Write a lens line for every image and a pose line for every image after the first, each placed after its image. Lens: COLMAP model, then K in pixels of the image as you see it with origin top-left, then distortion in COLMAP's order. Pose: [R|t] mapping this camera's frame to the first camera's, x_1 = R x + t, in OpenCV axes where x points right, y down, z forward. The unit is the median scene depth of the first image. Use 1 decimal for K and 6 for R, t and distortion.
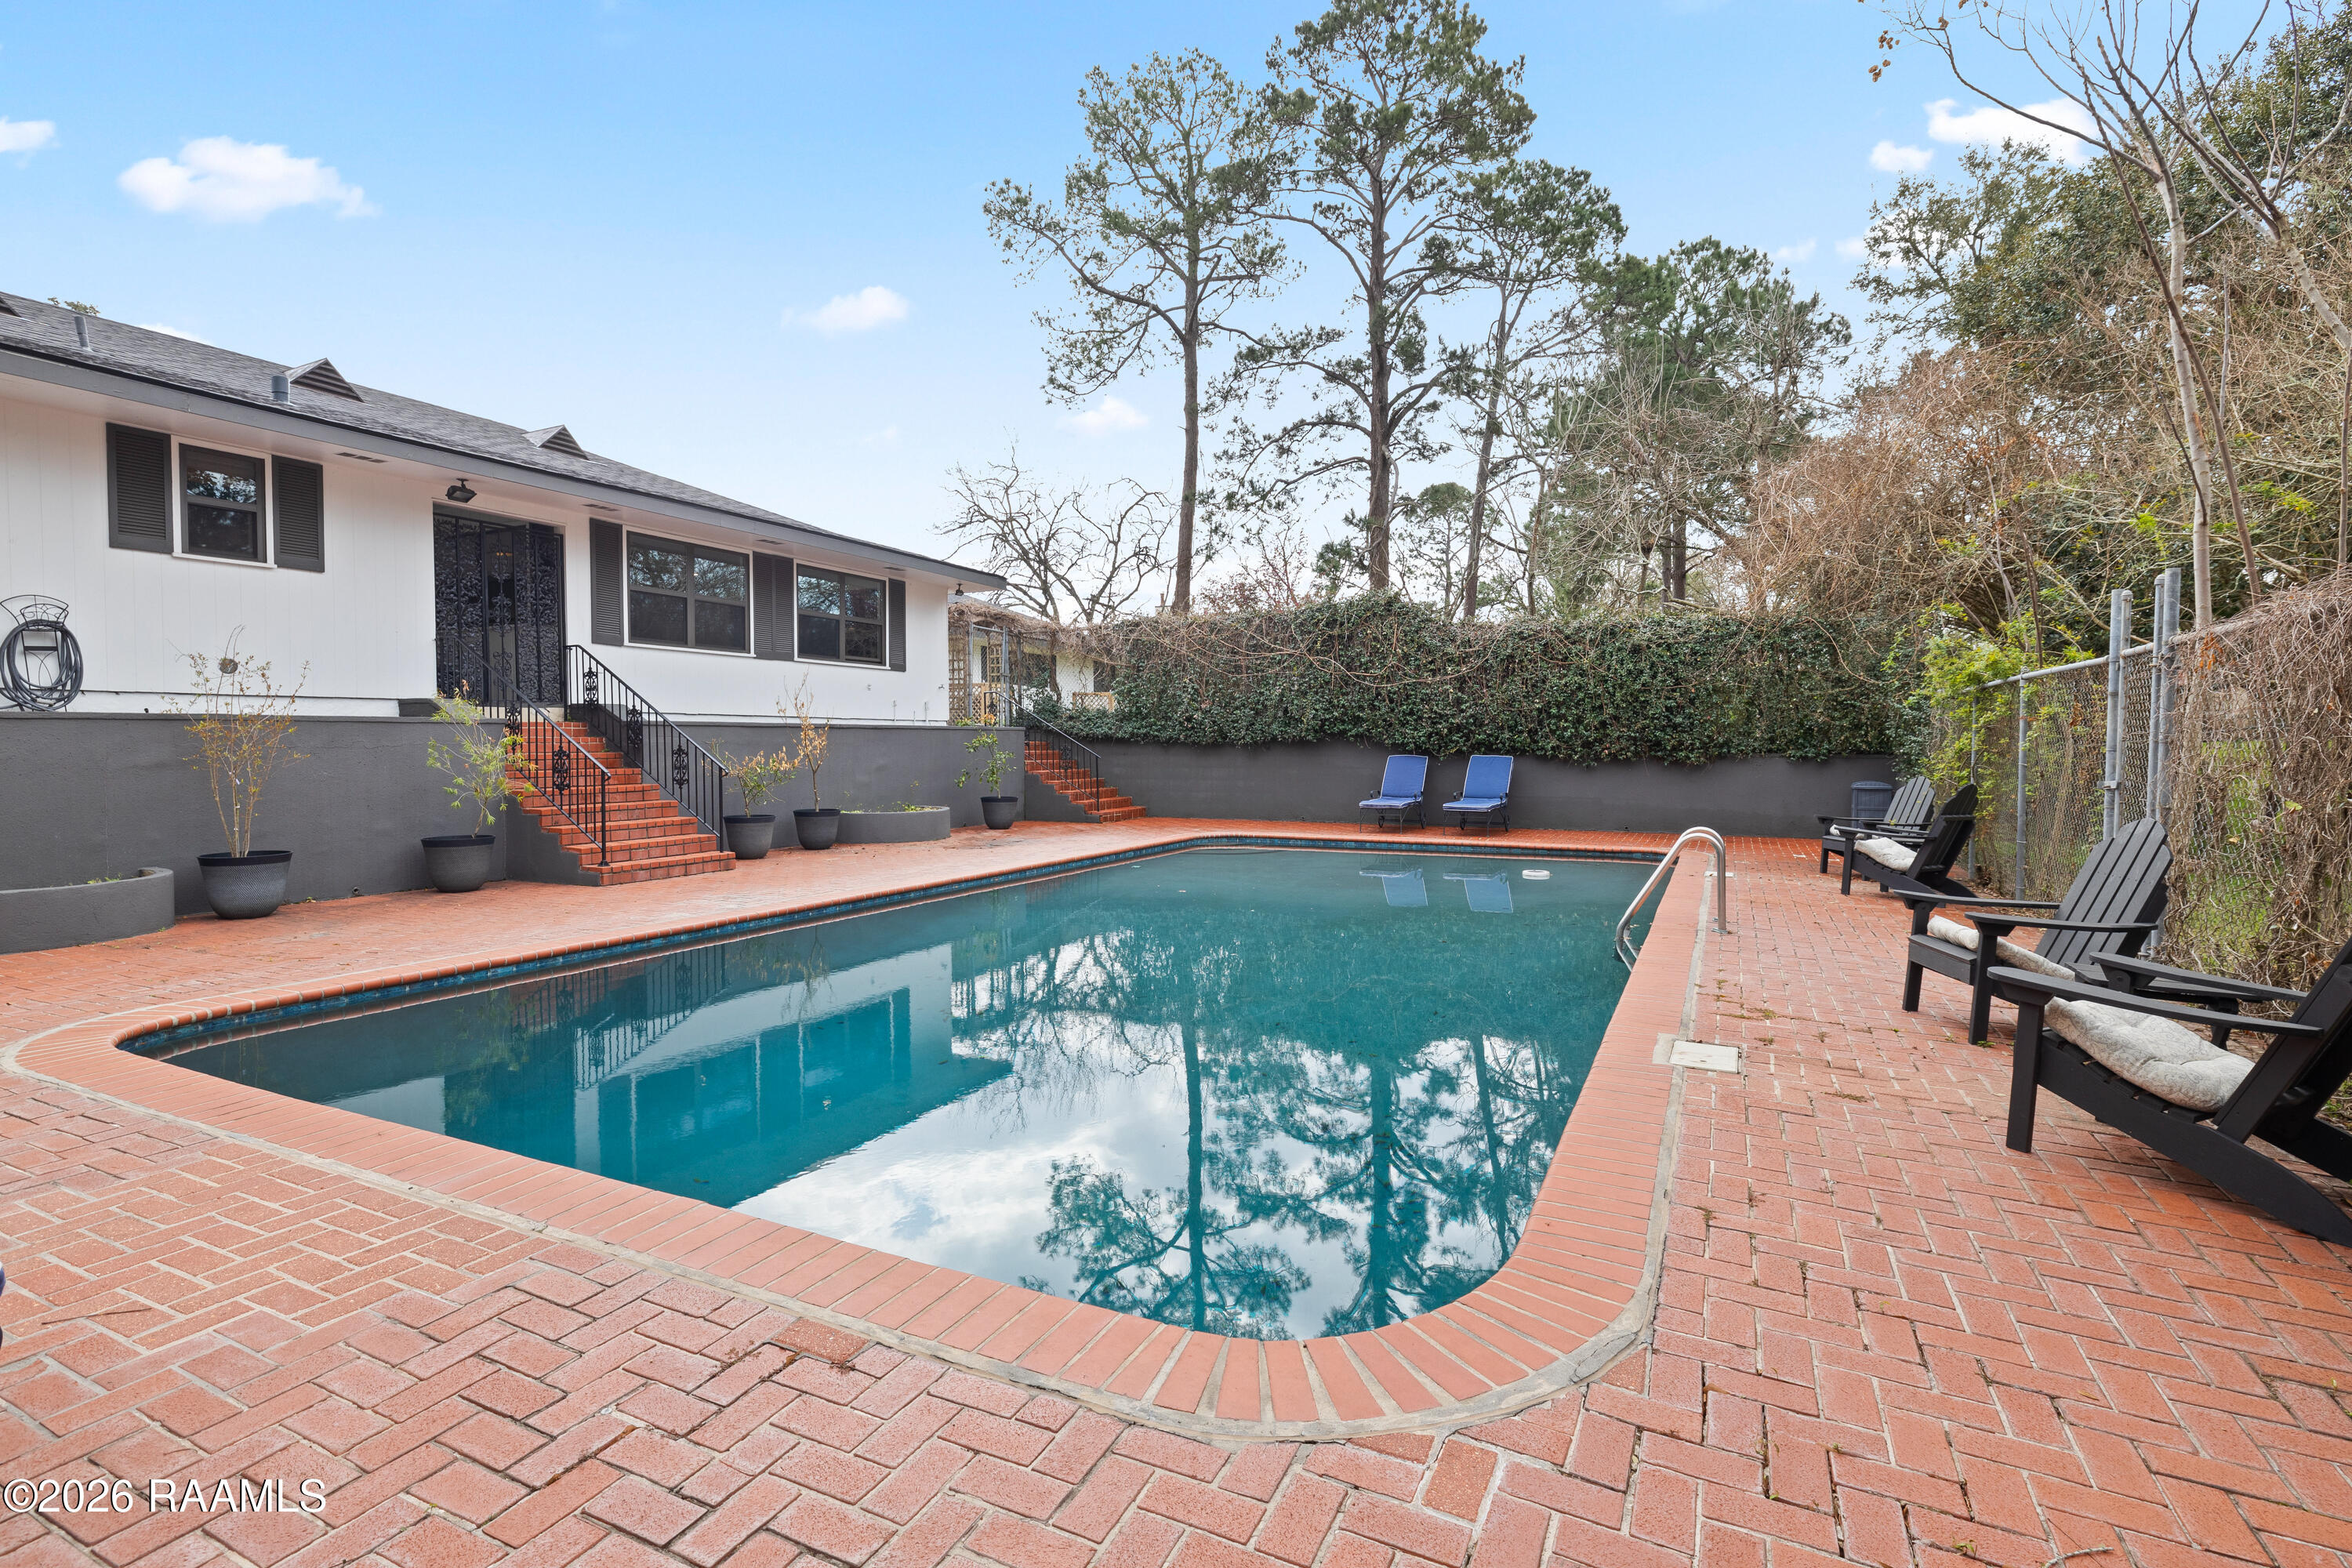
lens RADIAL K [[1113.8, 0, 1182.0], [0, 1113.8, 774.0], [0, 0, 1]] dist [0.002965, 0.000257]
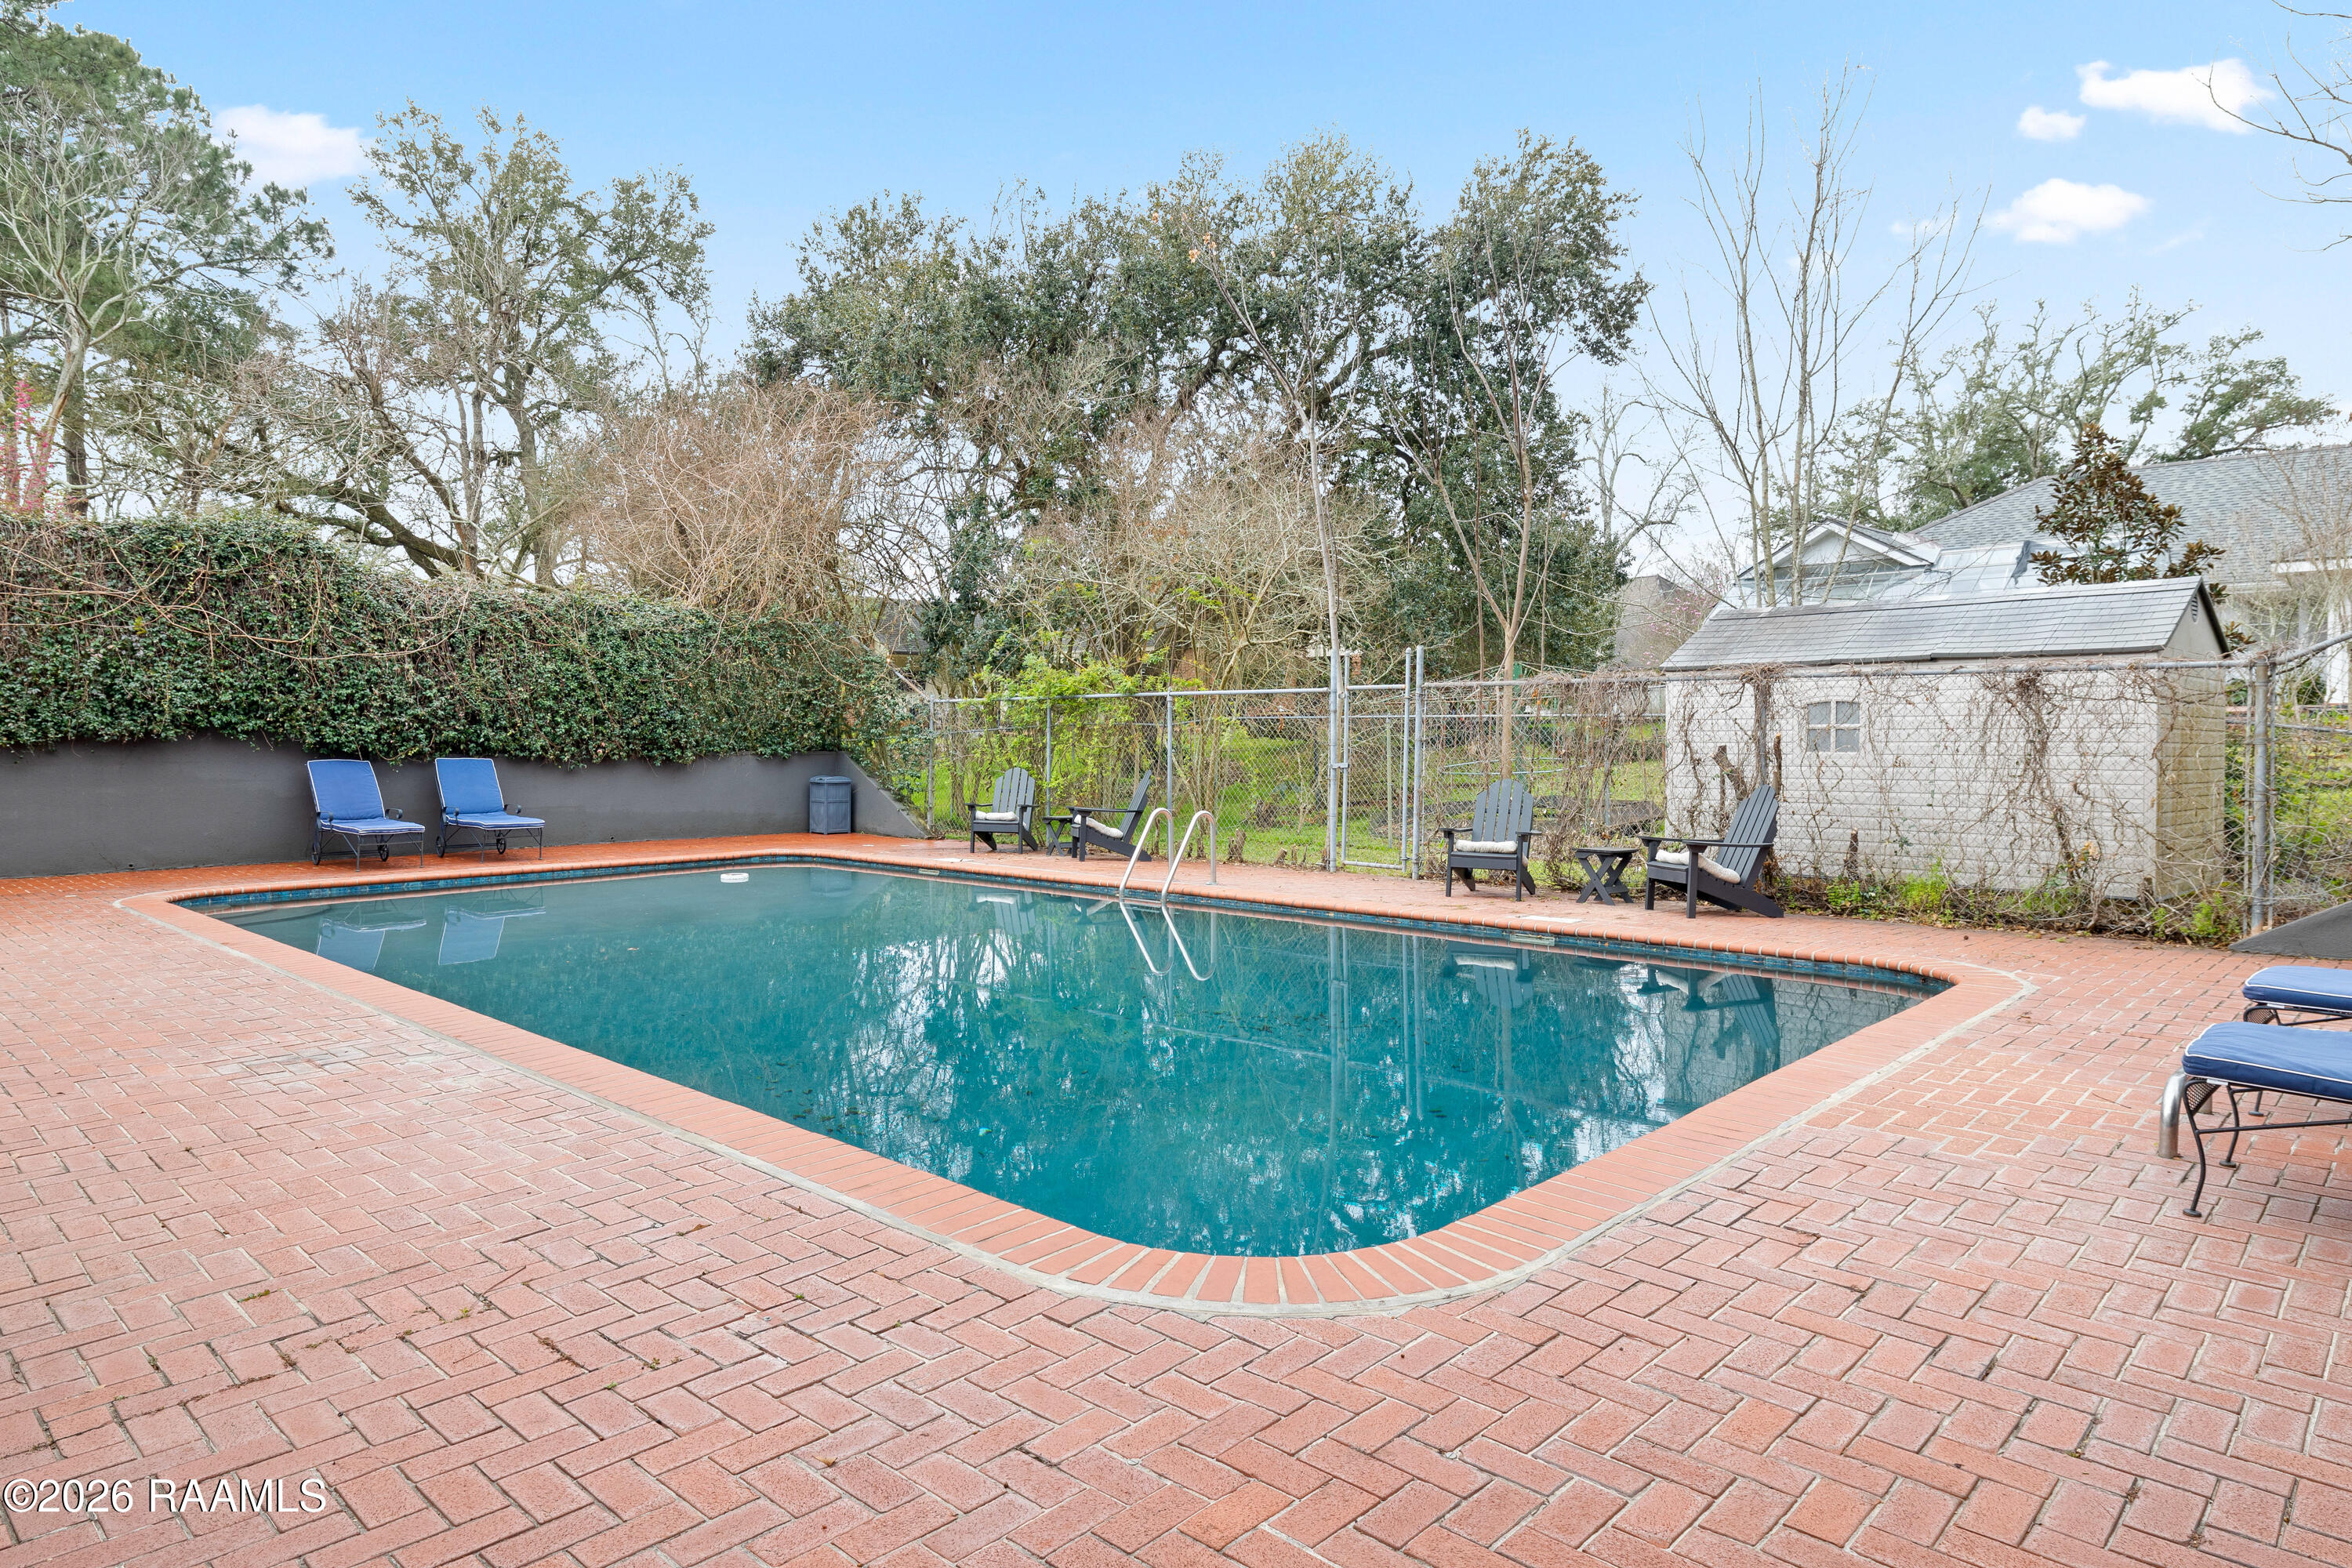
lens RADIAL K [[1373.2, 0, 1177.7], [0, 1373.2, 779.8], [0, 0, 1]] dist [0.002334, 0.000240]
pose [[0.301499, -0.030783, 0.952969, -1.551463], [0.031226, 0.999261, 0.022399, -0.024966], [-0.952955, 0.023005, 0.302237, 0.797705]]
